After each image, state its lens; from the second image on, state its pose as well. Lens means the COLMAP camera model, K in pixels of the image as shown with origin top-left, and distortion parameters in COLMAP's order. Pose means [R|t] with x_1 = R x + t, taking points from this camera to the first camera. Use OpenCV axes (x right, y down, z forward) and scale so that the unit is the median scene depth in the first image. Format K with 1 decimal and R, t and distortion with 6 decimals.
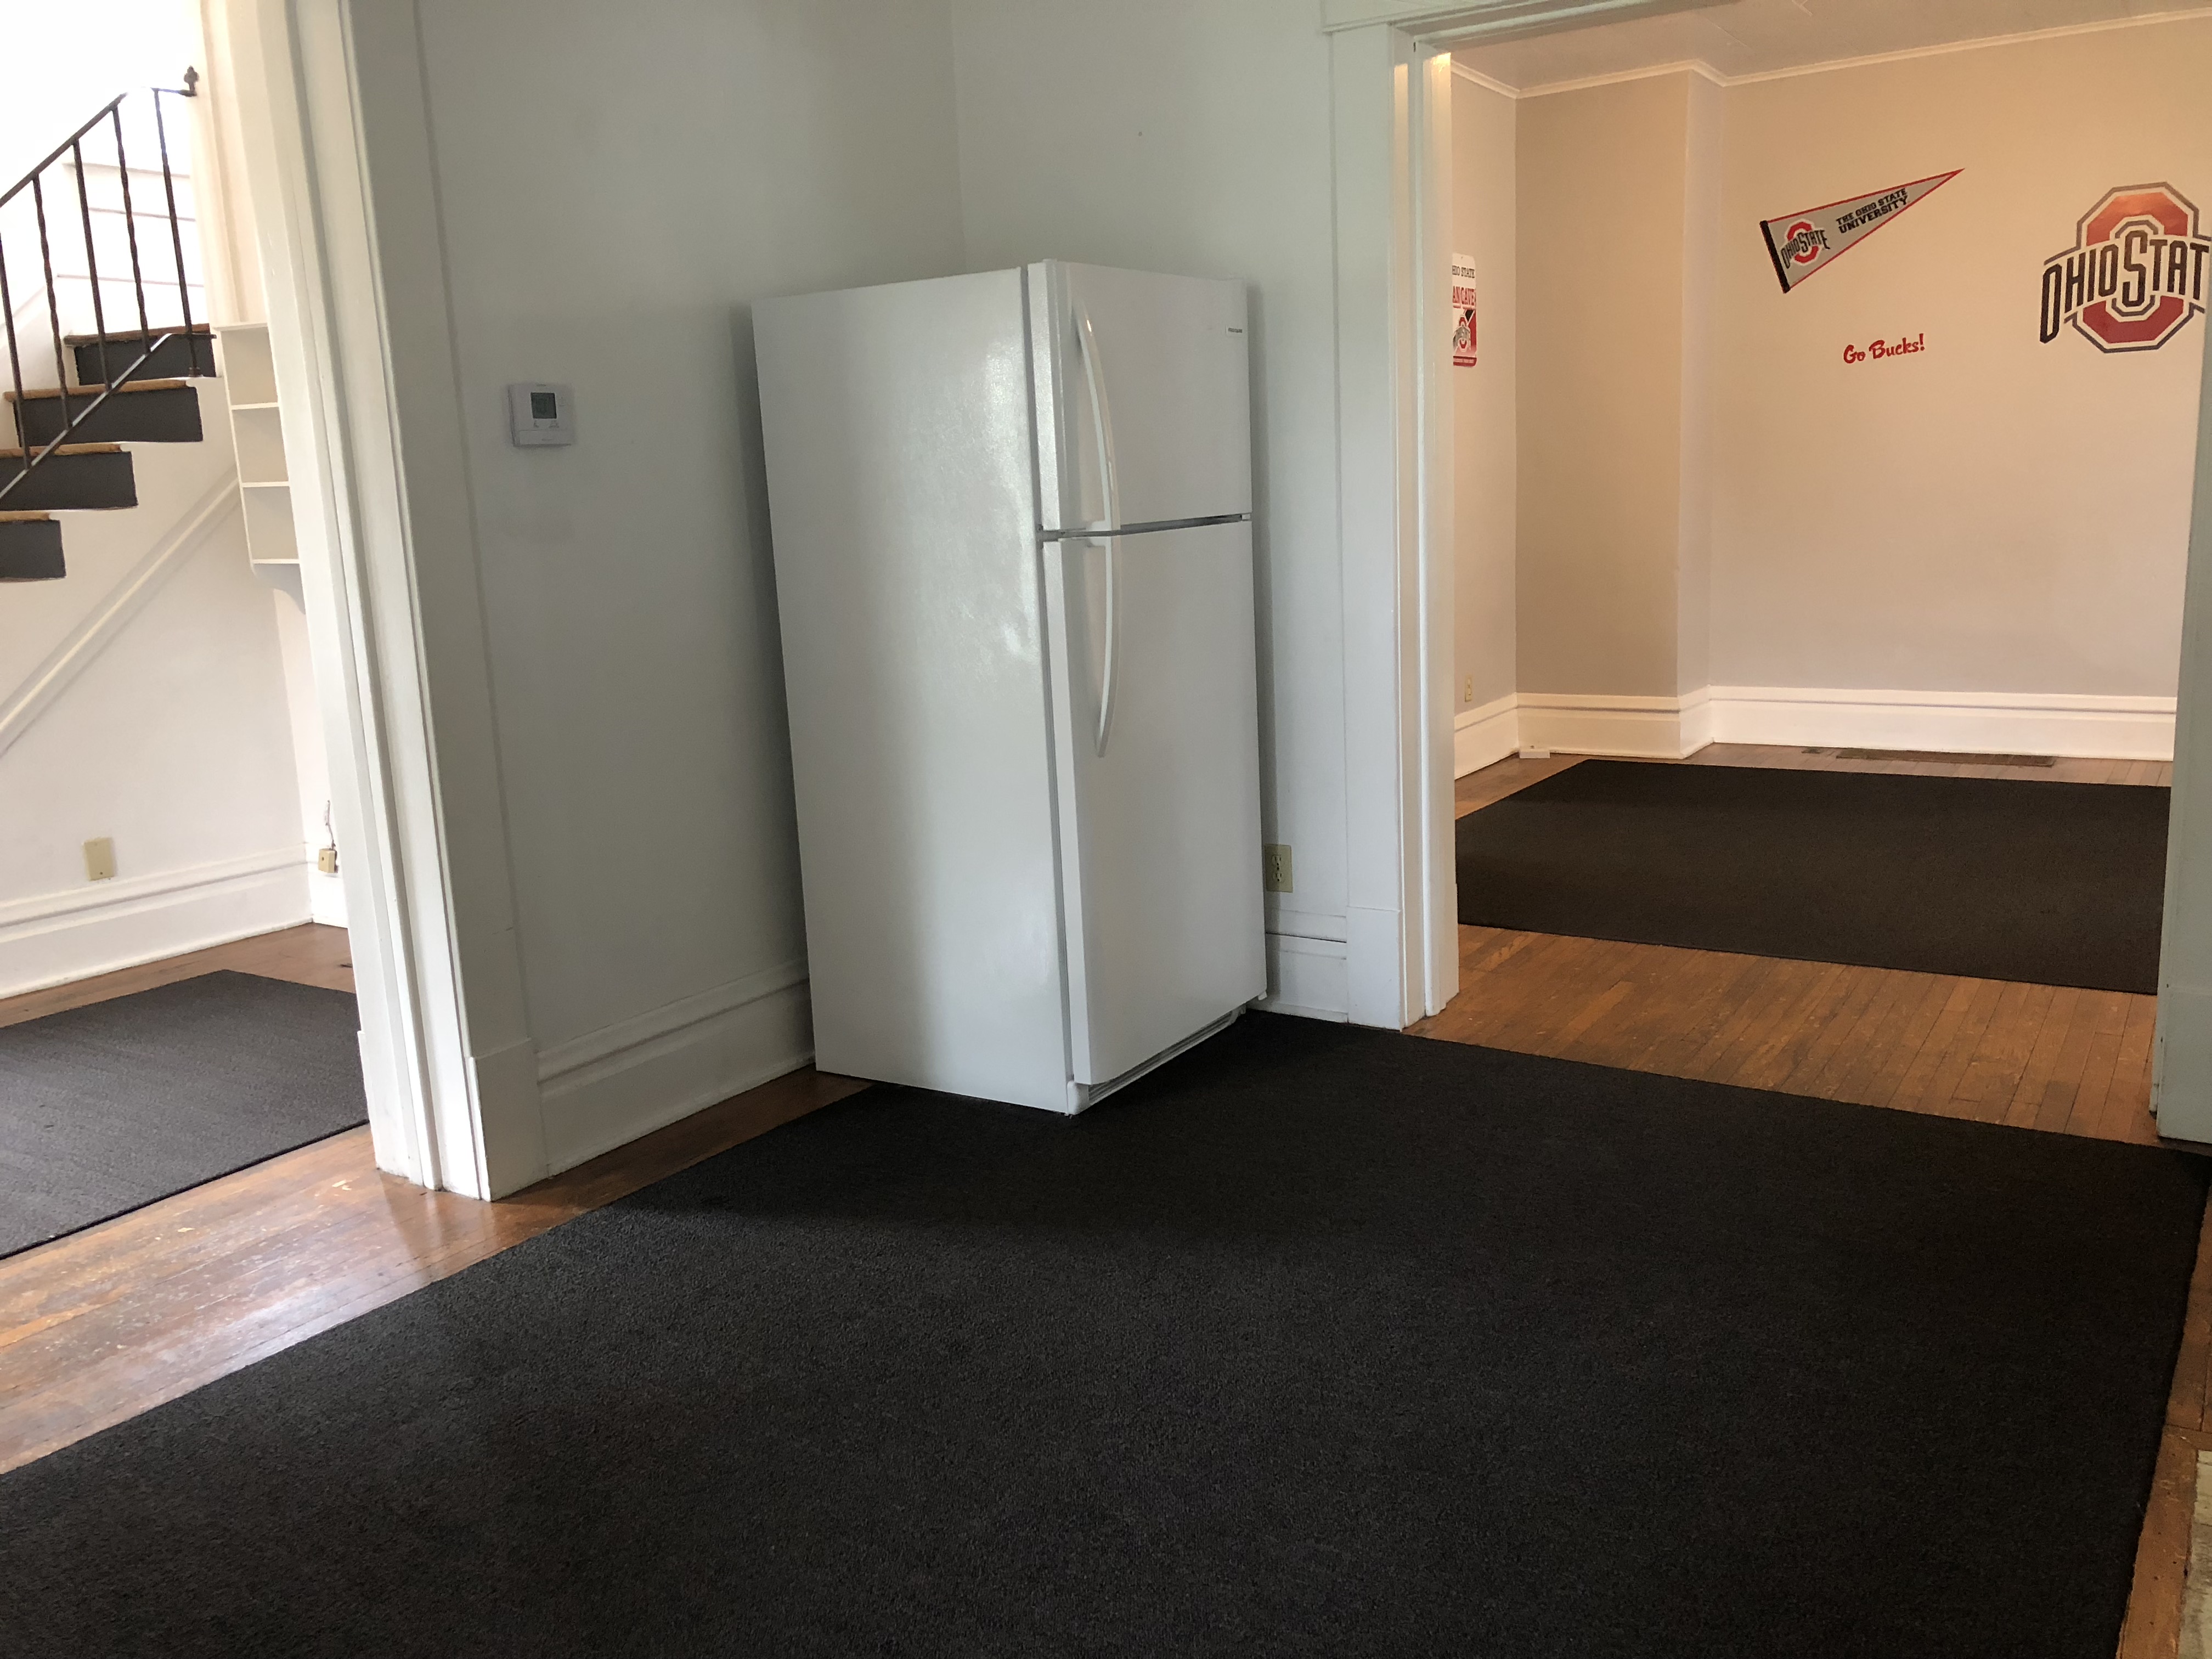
lens RADIAL K [[1825.8, 0, 1118.1], [0, 1825.8, 824.8], [0, 0, 1]] dist [0.031361, -0.014995]
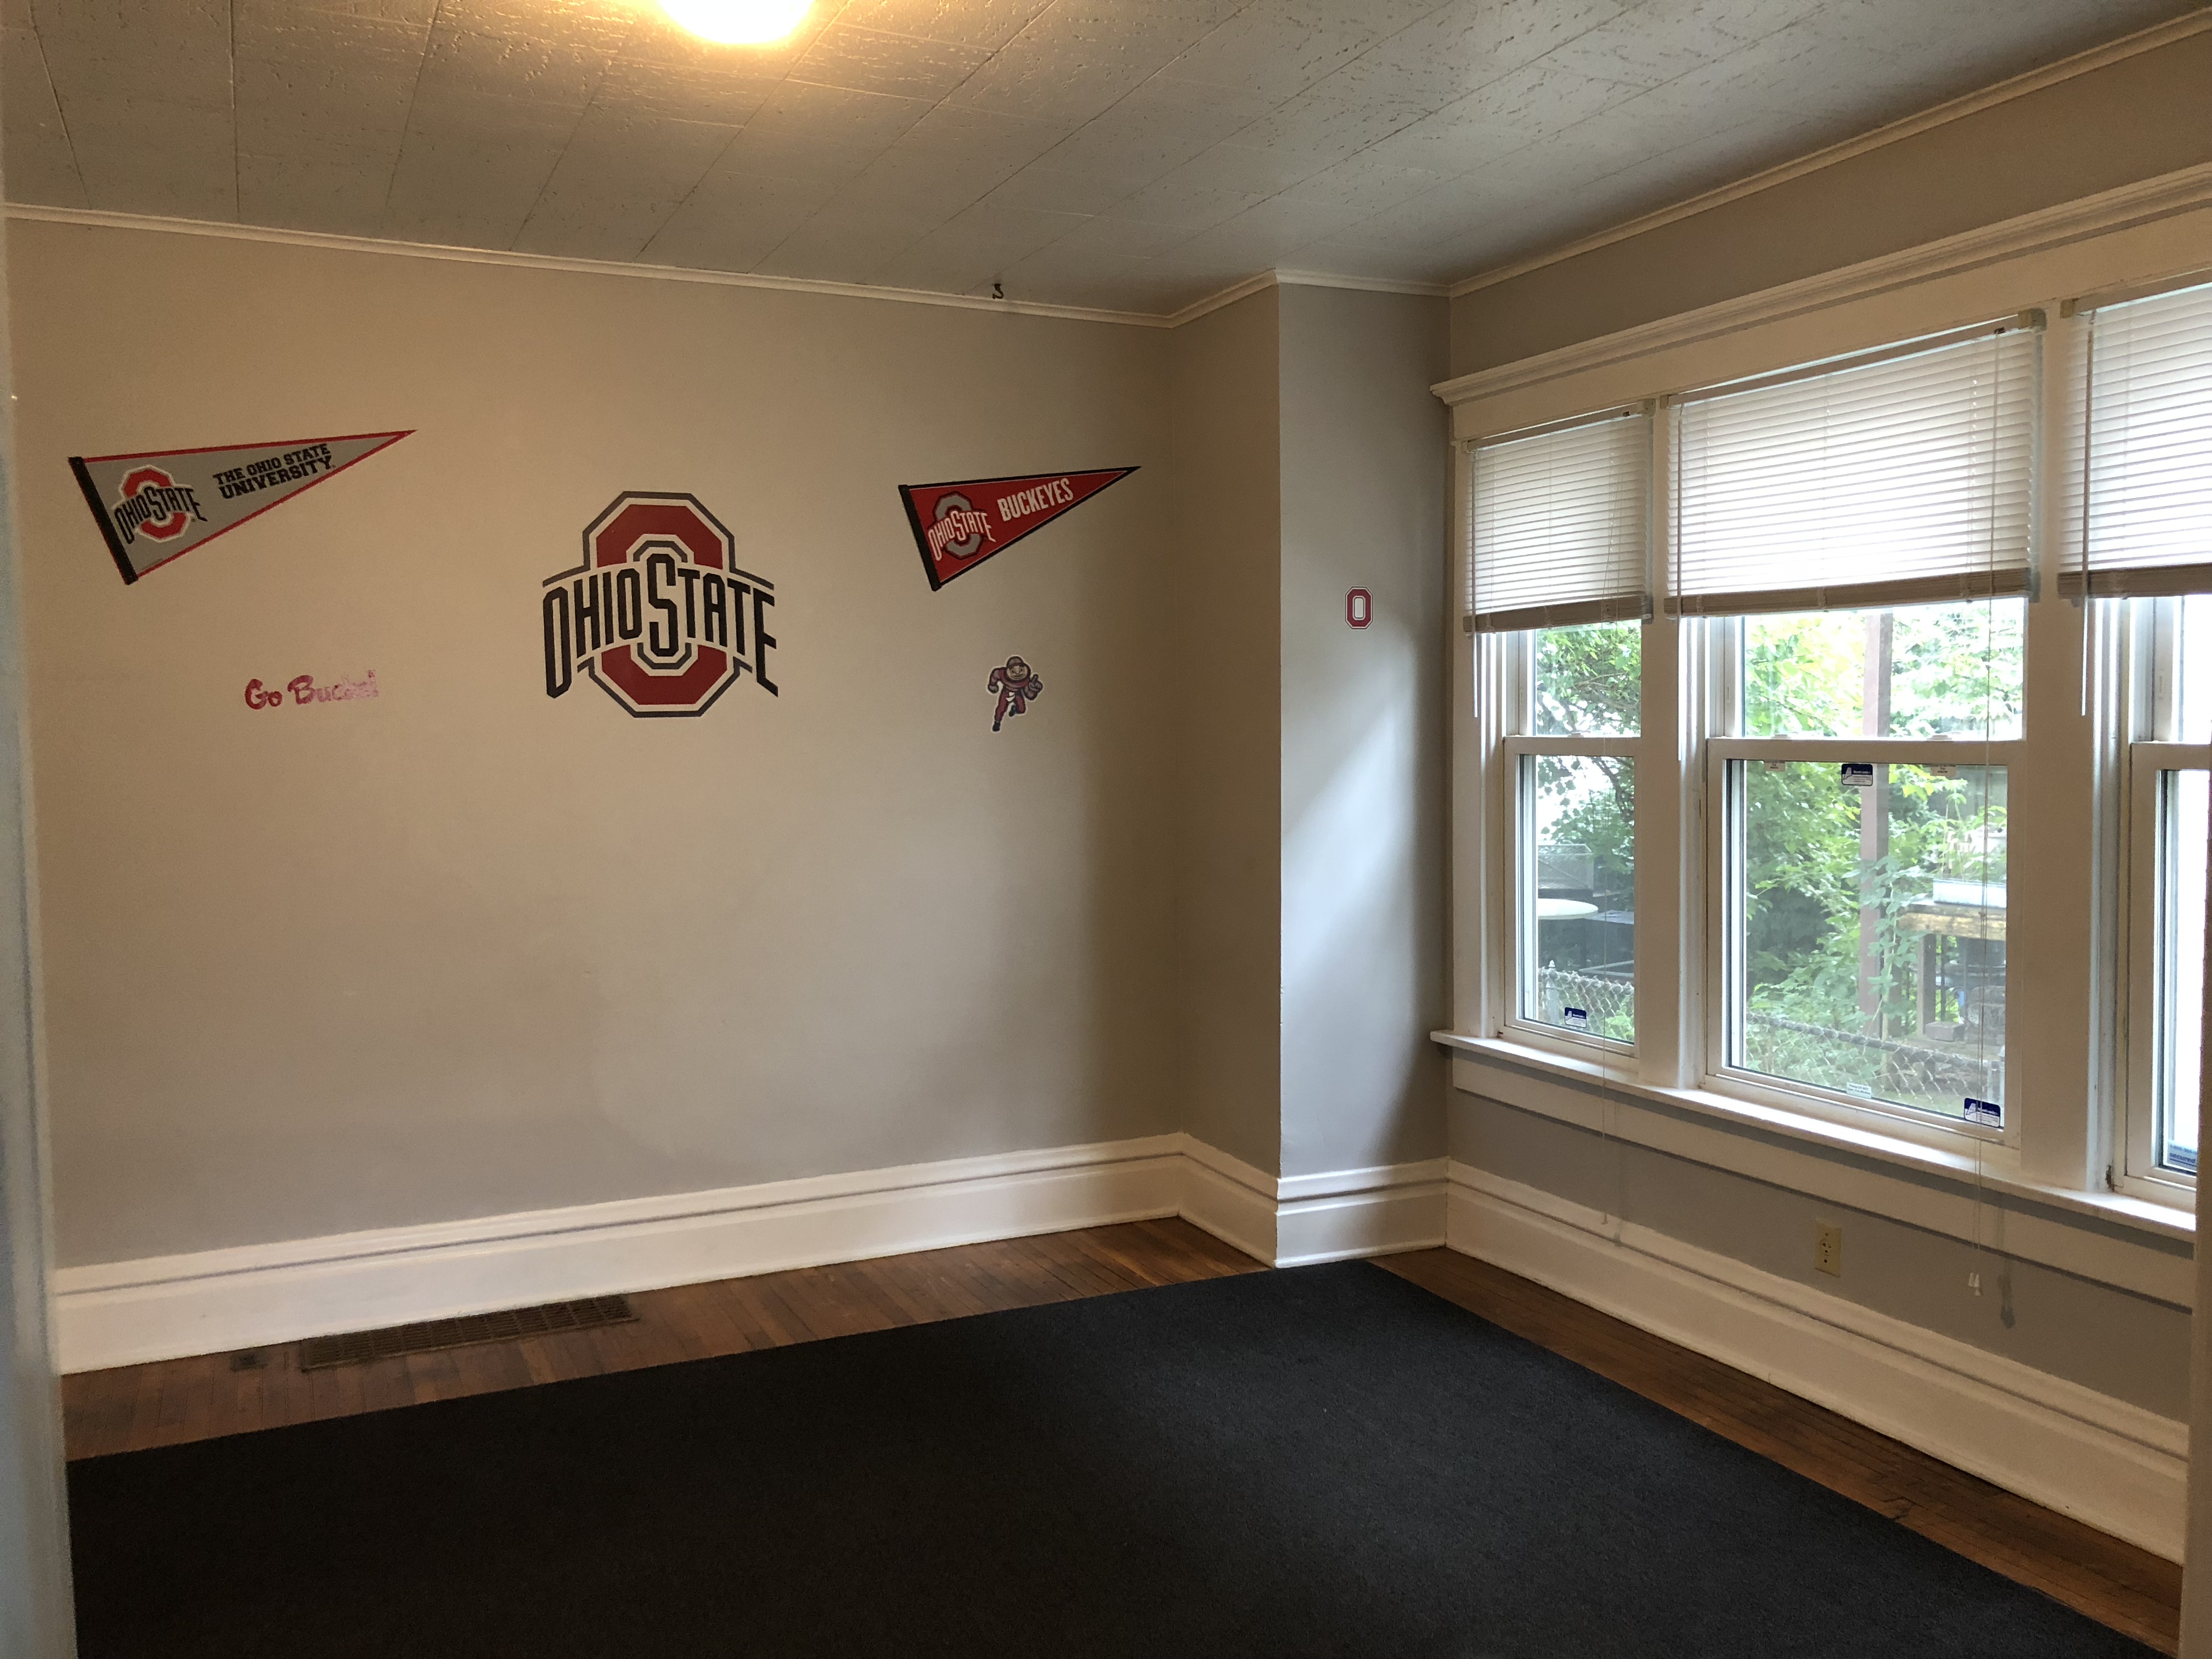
lens RADIAL K [[1825.8, 0, 1141.4], [0, 1825.8, 828.9], [0, 0, 1]] dist [0.031361, -0.014995]
pose [[0.546245, -0.013864, 0.837511, 0.053975], [0.145556, 0.986222, -0.078609, -0.130345], [-0.824882, 0.164845, 0.540737, 0.467818]]
